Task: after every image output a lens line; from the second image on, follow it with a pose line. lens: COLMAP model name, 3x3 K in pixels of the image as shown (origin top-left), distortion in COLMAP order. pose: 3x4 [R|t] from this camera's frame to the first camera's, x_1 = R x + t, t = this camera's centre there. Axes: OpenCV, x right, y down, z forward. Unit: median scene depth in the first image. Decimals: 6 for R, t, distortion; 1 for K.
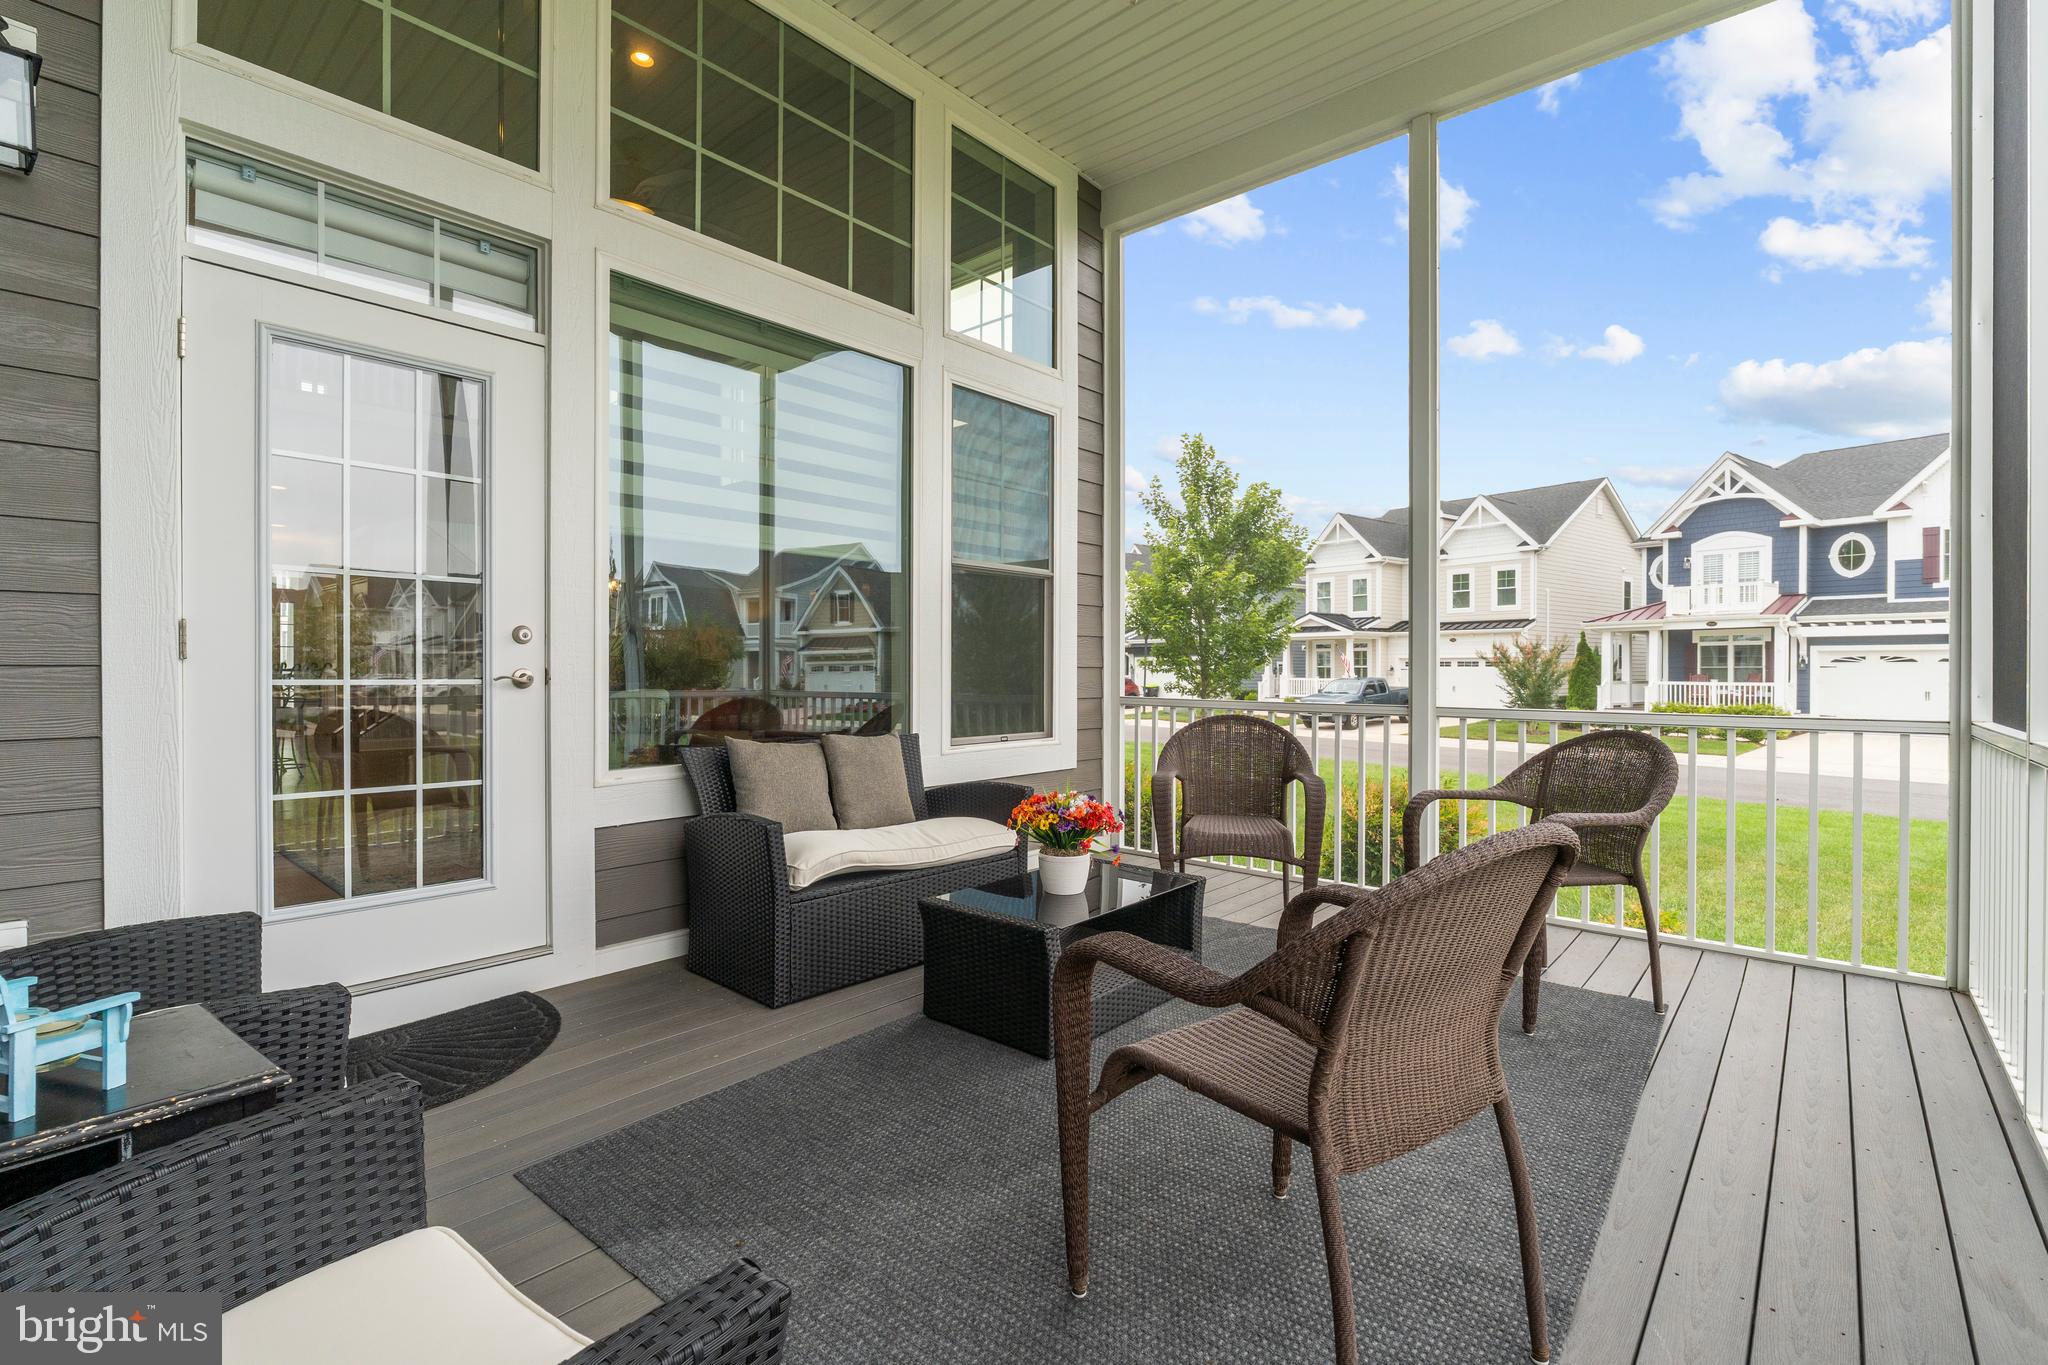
lens RADIAL K [[914.9, 0, 1025.3], [0, 914.9, 671.9], [0, 0, 1]] dist [-0.000059, -0.000021]
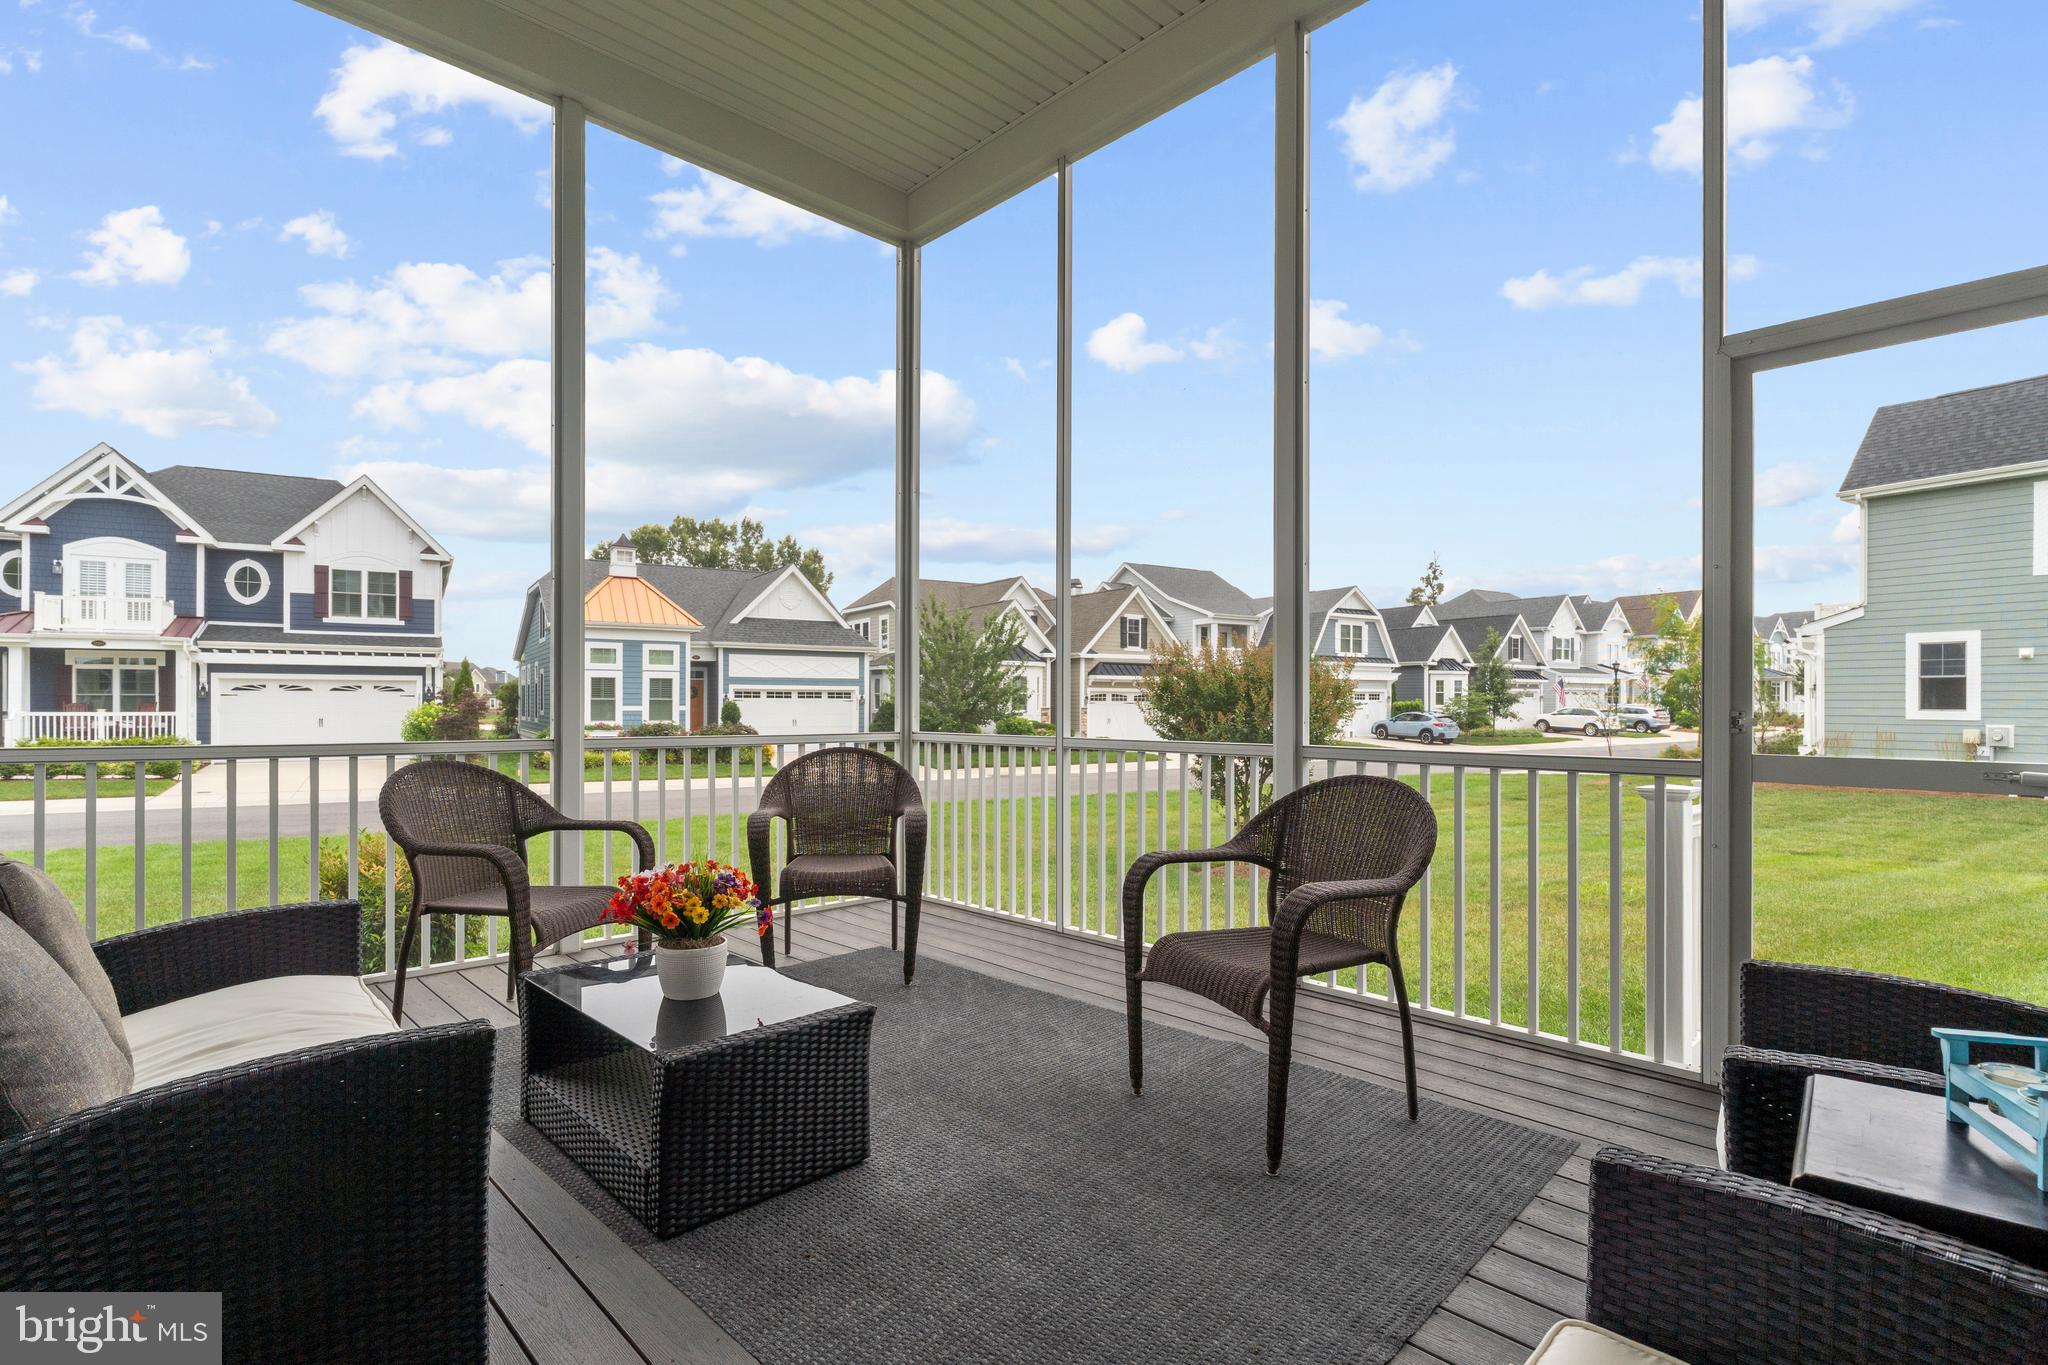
lens RADIAL K [[978.3, 0, 1025.2], [0, 978.3, 701.6], [0, 0, 1]] dist [0.000906, 0.000224]
pose [[0.080863, -0.002752, 0.996721, -0.083103], [0.001042, 0.999996, 0.002677, -0.000156], [-0.996725, 0.000822, 0.080865, 0.075360]]
